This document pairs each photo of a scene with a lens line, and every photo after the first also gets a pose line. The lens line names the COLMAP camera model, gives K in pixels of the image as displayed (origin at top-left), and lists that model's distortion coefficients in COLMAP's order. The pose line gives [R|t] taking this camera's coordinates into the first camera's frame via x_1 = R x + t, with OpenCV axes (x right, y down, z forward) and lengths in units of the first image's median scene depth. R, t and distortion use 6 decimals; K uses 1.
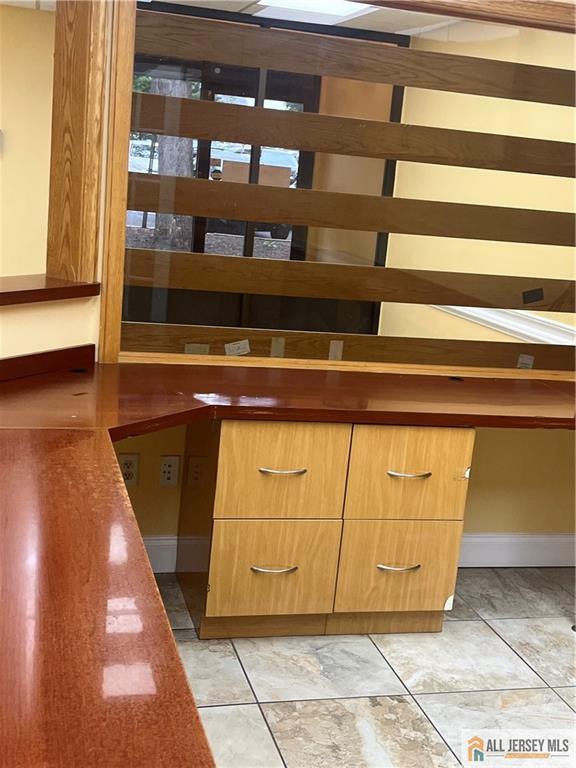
lens RADIAL K [[980.8, 0, 288.0], [0, 980.8, 384.0], [0, 0, 1]] dist [0.083773, -0.026056]
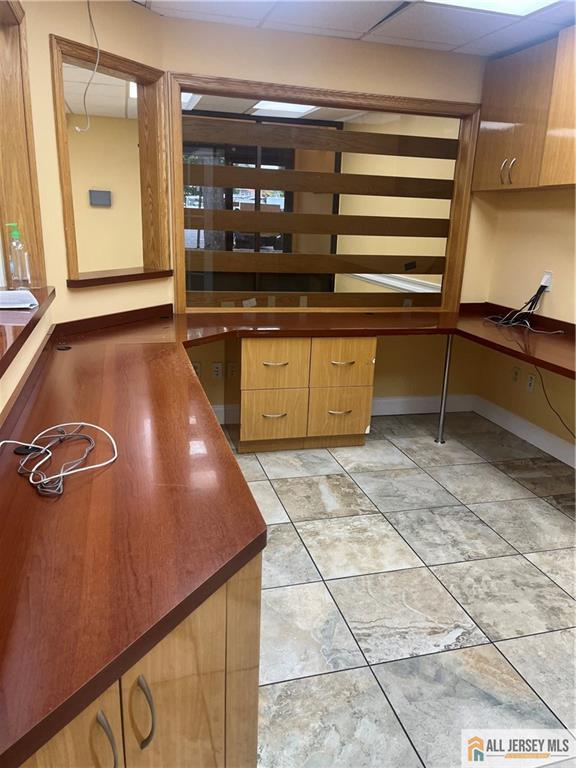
lens RADIAL K [[588.2, 0, 290.8], [0, 588.2, 390.1], [0, 0, 1]] dist [0.075183, -0.107170]
pose [[0.998445, -0.055293, -0.007022, 0.026730], [0.055682, 0.995115, 0.081526, 0.044306], [0.002480, -0.081790, 0.996646, -0.130489]]
